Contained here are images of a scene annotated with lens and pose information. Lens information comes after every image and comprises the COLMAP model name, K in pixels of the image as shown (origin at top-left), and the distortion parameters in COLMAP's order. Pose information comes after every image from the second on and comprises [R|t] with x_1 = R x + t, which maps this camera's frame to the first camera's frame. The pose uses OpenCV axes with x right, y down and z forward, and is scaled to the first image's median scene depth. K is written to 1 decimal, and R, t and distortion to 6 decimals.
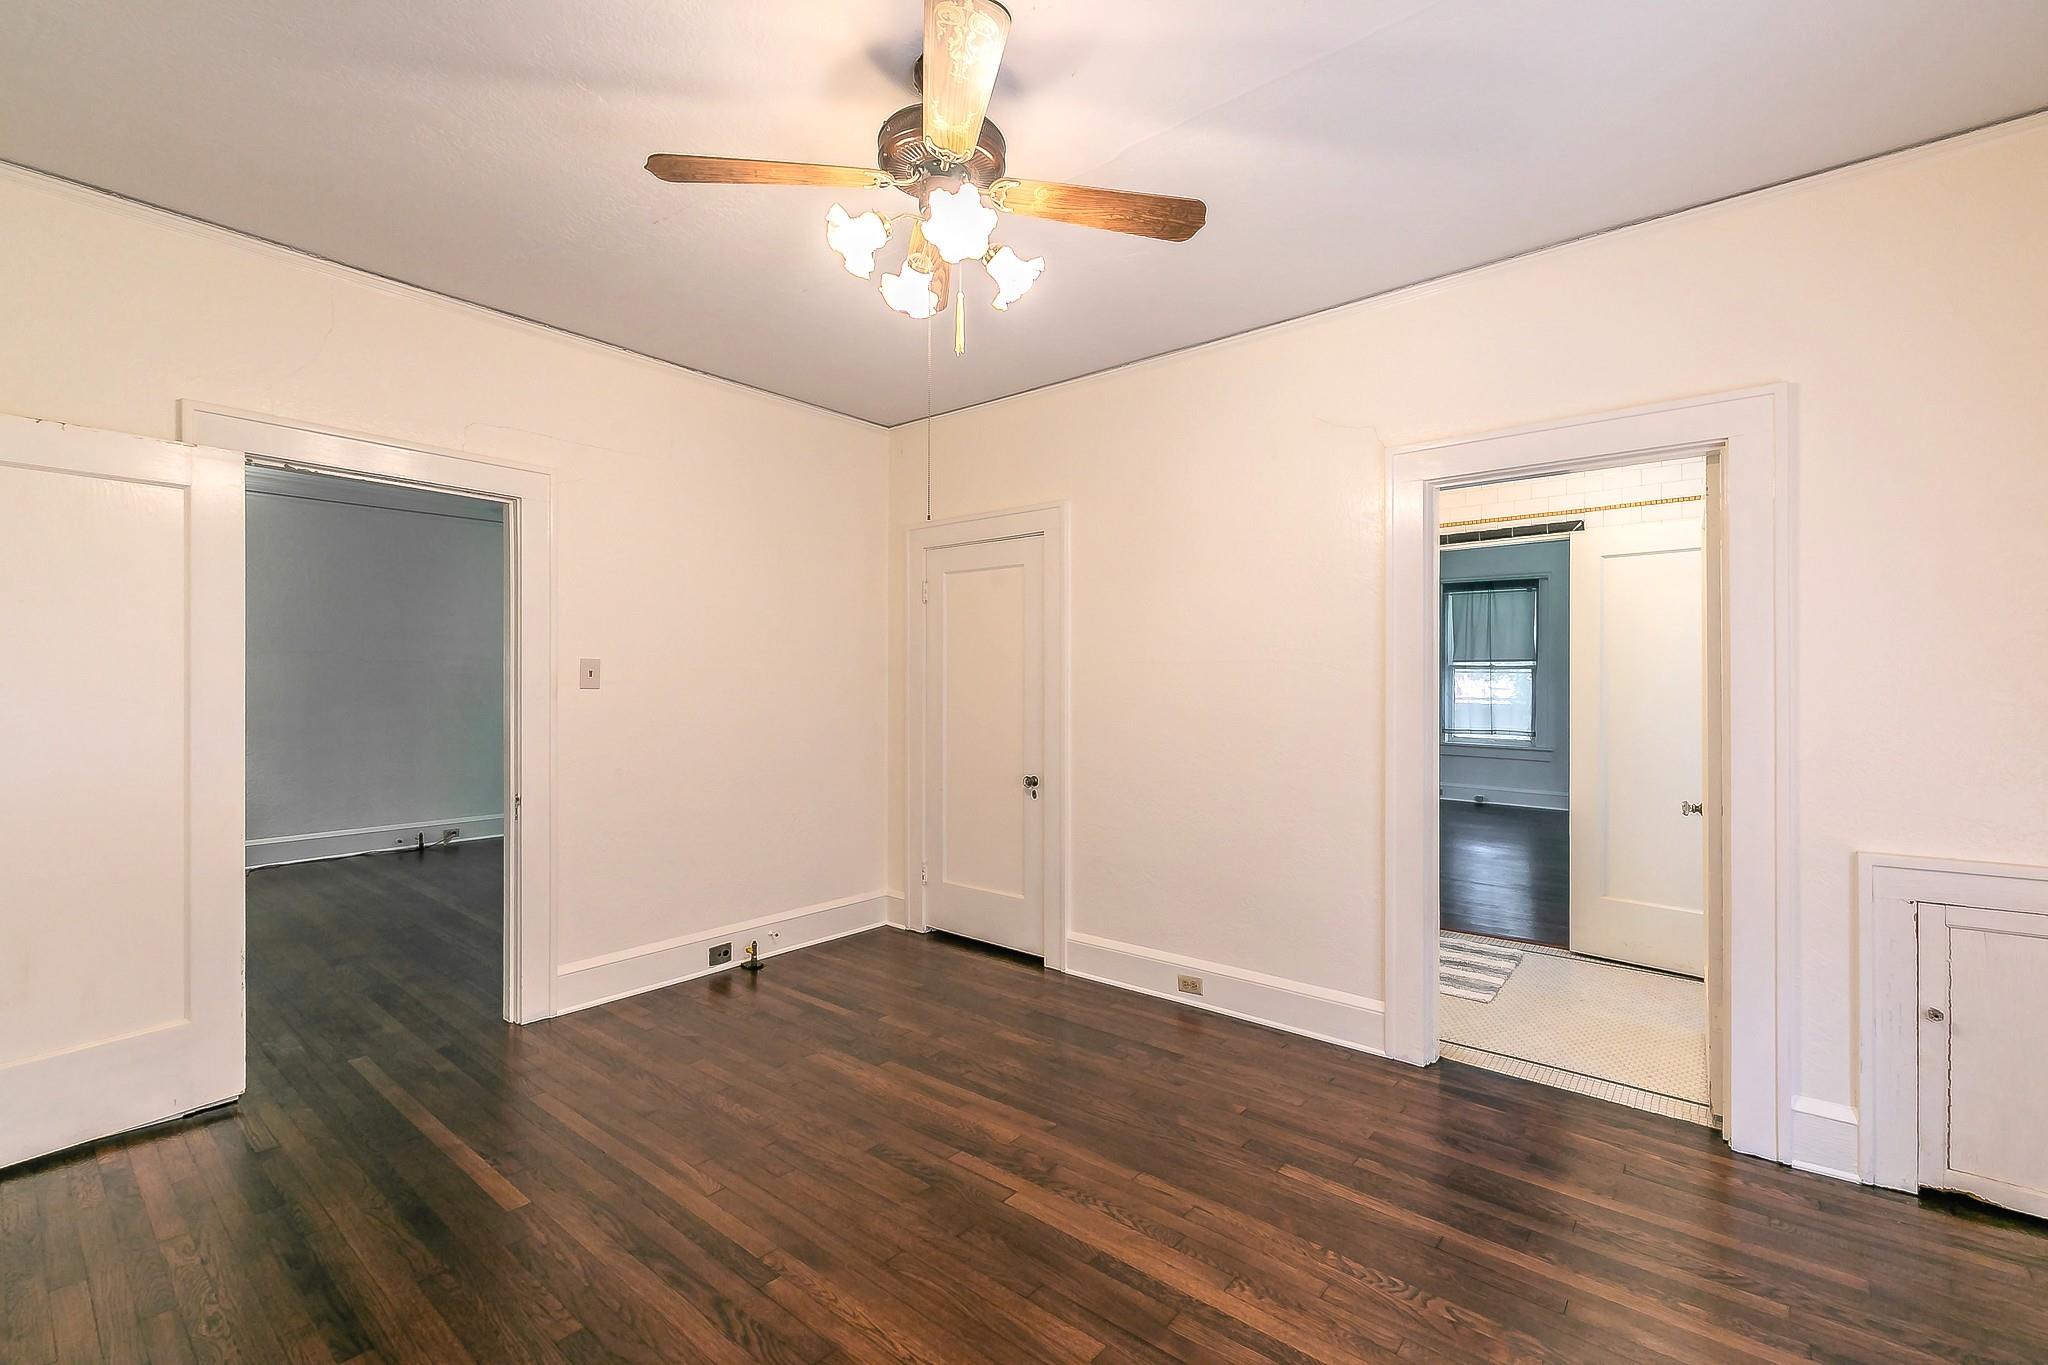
lens RADIAL K [[878.0, 0, 1032.4], [0, 878.0, 678.7], [0, 0, 1]] dist [0.000291, -0.000190]
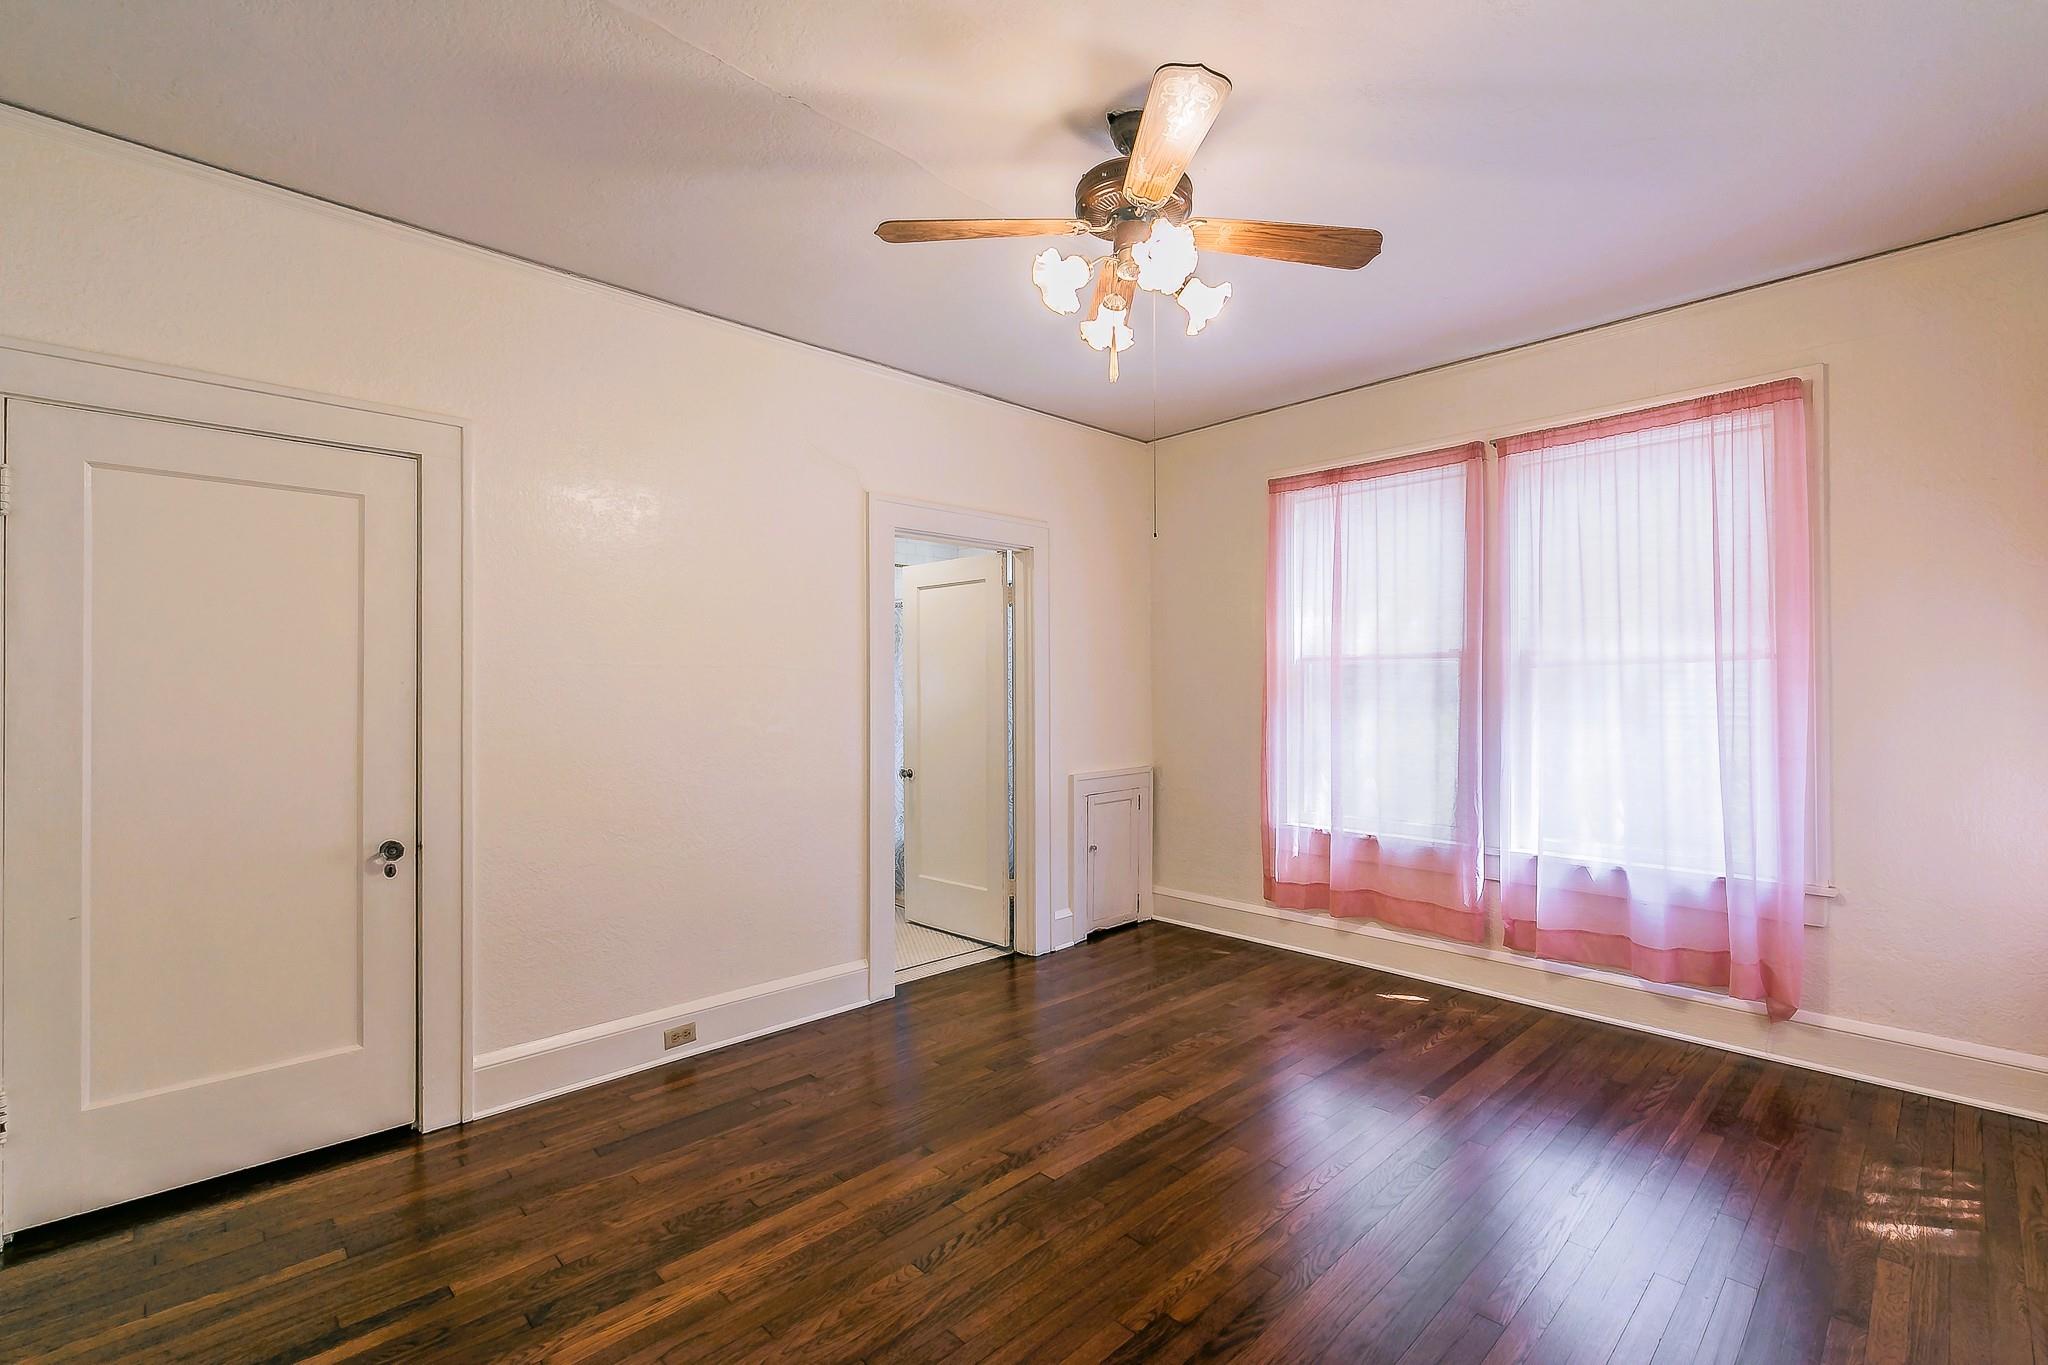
lens RADIAL K [[898.0, 0, 1040.6], [0, 898.0, 684.1], [0, 0, 1]] dist [-0.001518, -0.000623]
pose [[0.110561, 0.006495, 0.993848, -0.878636], [0.004356, 0.999966, -0.007020, 0.008370], [-0.993860, 0.005105, 0.110529, 0.711251]]
